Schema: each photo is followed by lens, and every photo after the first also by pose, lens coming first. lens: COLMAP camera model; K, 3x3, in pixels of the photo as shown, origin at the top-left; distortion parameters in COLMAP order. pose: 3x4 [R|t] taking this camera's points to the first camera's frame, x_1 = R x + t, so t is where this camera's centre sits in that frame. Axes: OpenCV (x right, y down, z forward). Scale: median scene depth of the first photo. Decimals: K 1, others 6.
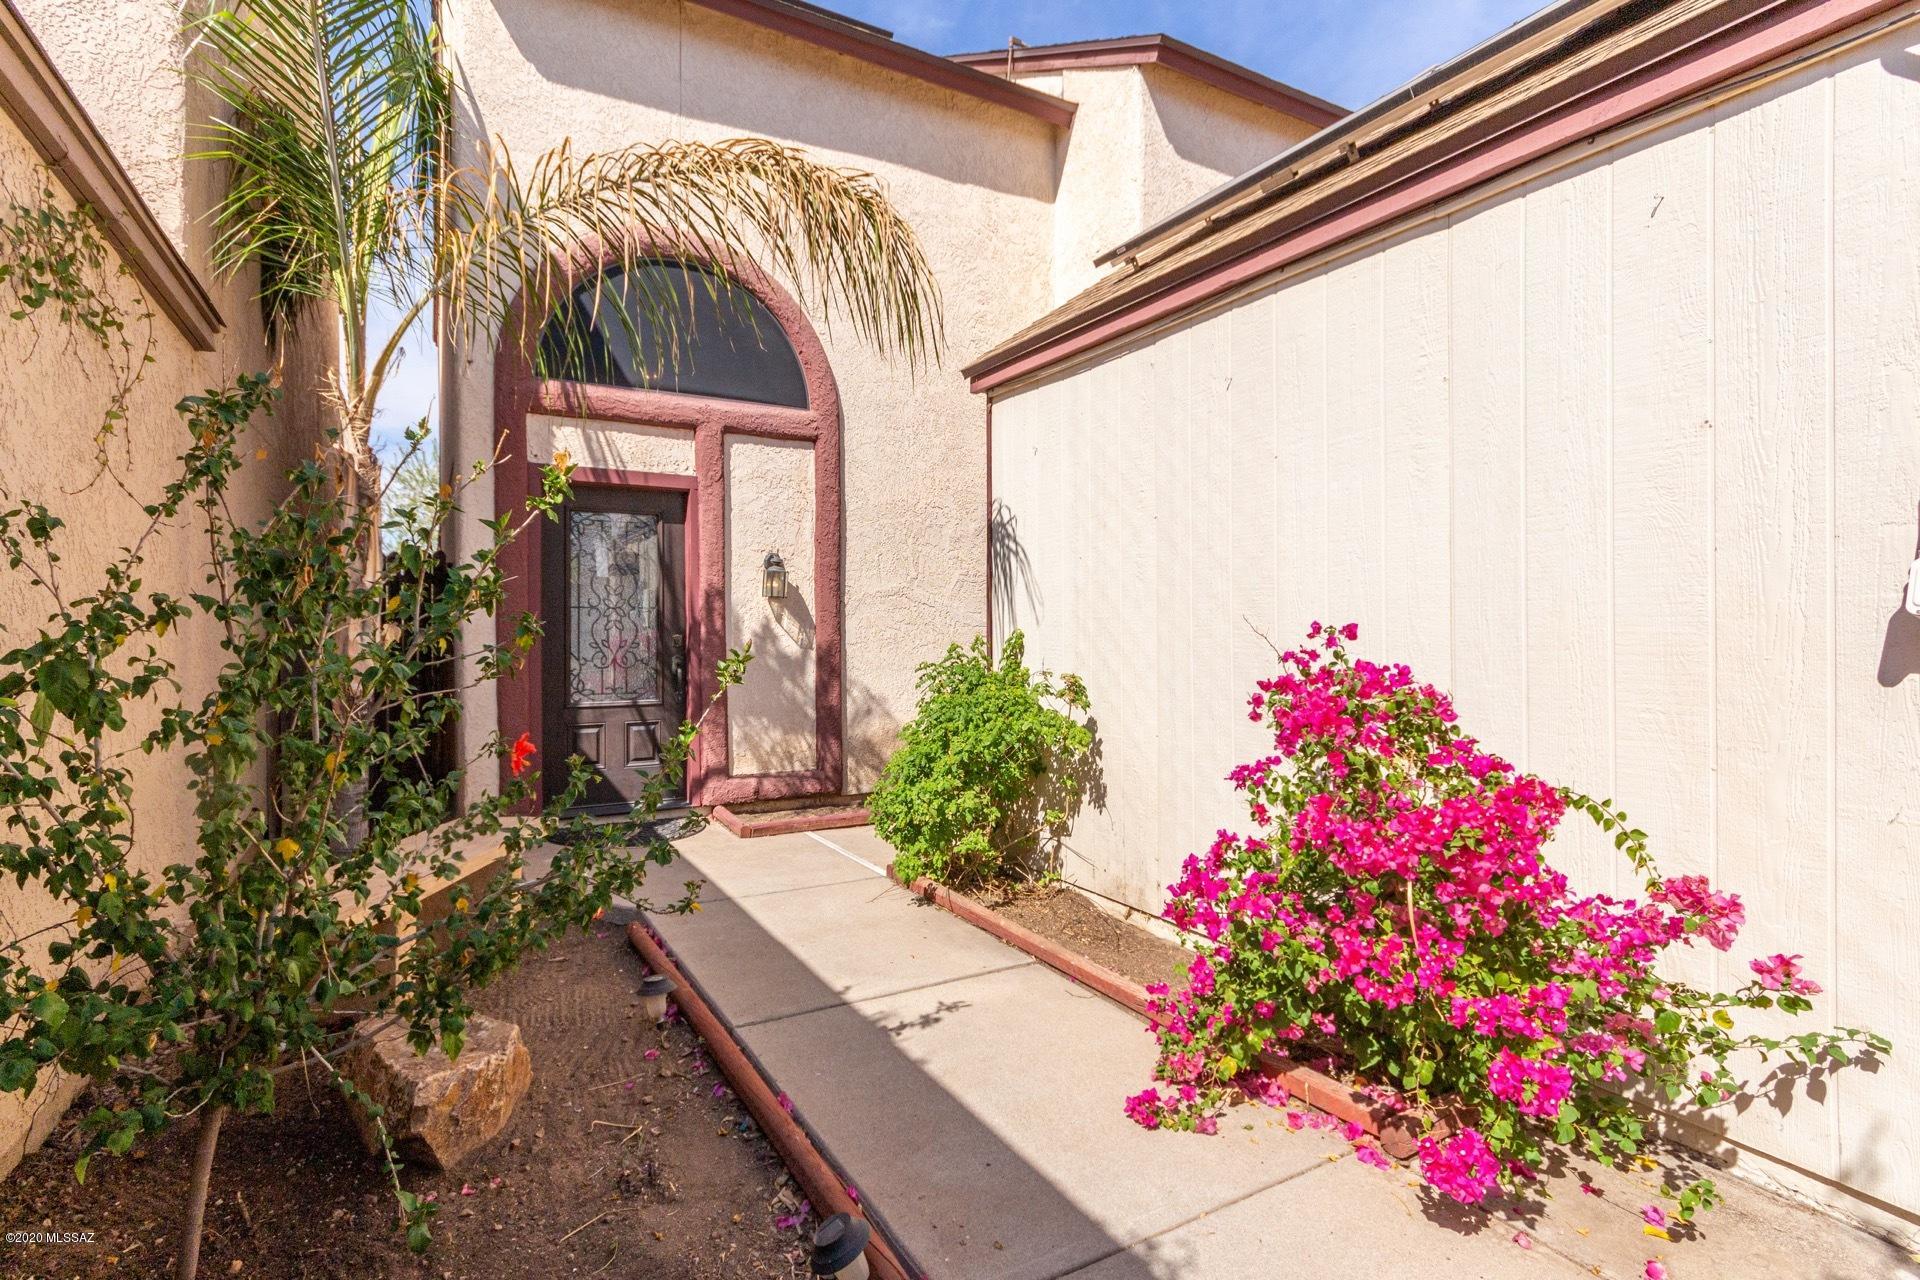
lens RADIAL K [[911.5, 0, 960.0], [0, 911.5, 640.0], [0, 0, 1]] dist [0.004635, 0.000434]
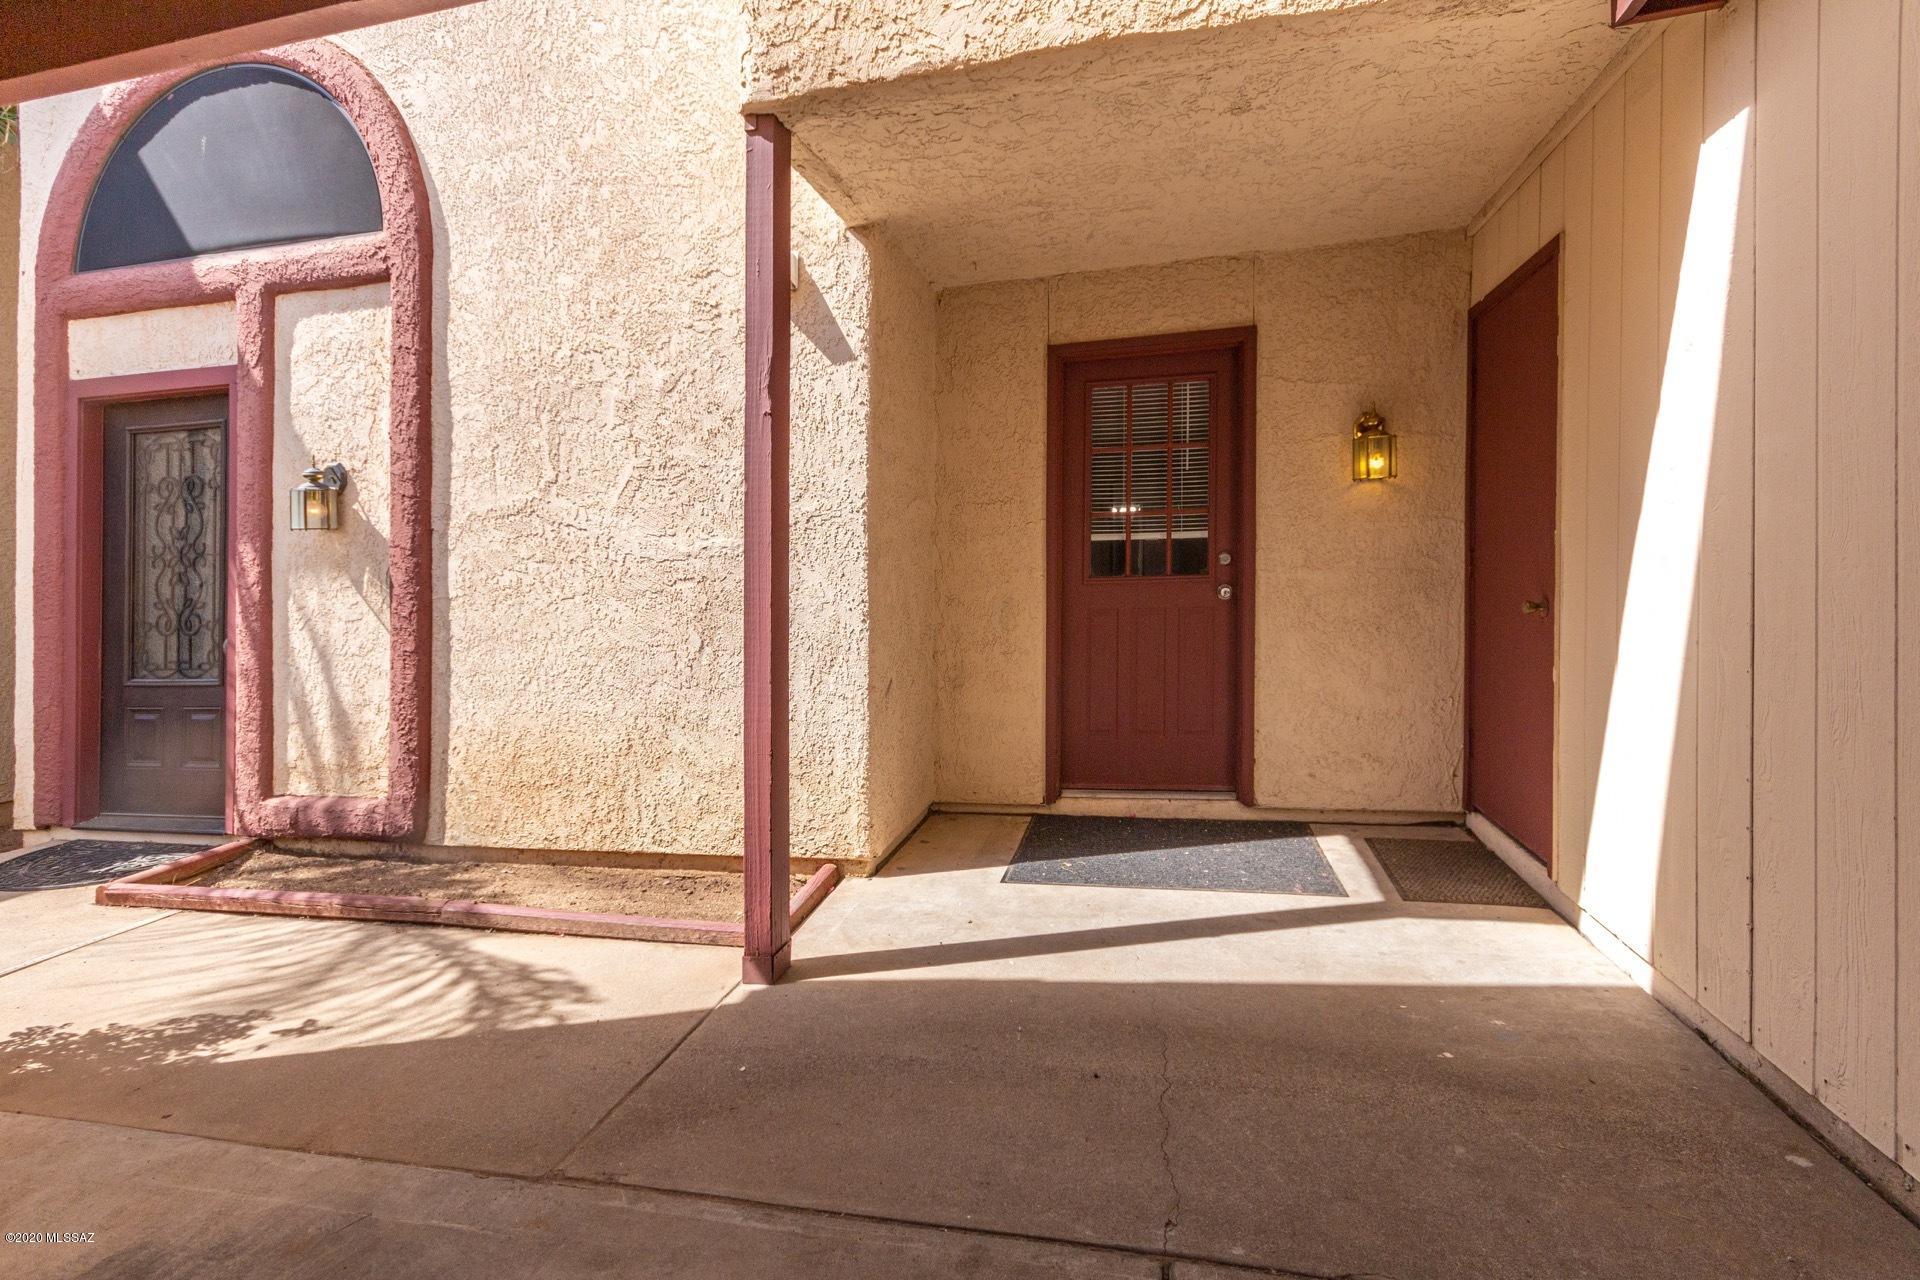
lens RADIAL K [[904.6, 0, 963.1], [0, 904.6, 617.7], [0, 0, 1]] dist [0.012333, -0.000555]
pose [[0.730333, -0.010642, -0.683009, 1.597594], [0.018543, 0.999819, 0.004250, 0.062833], [0.682840, -0.015769, 0.730398, 2.296349]]
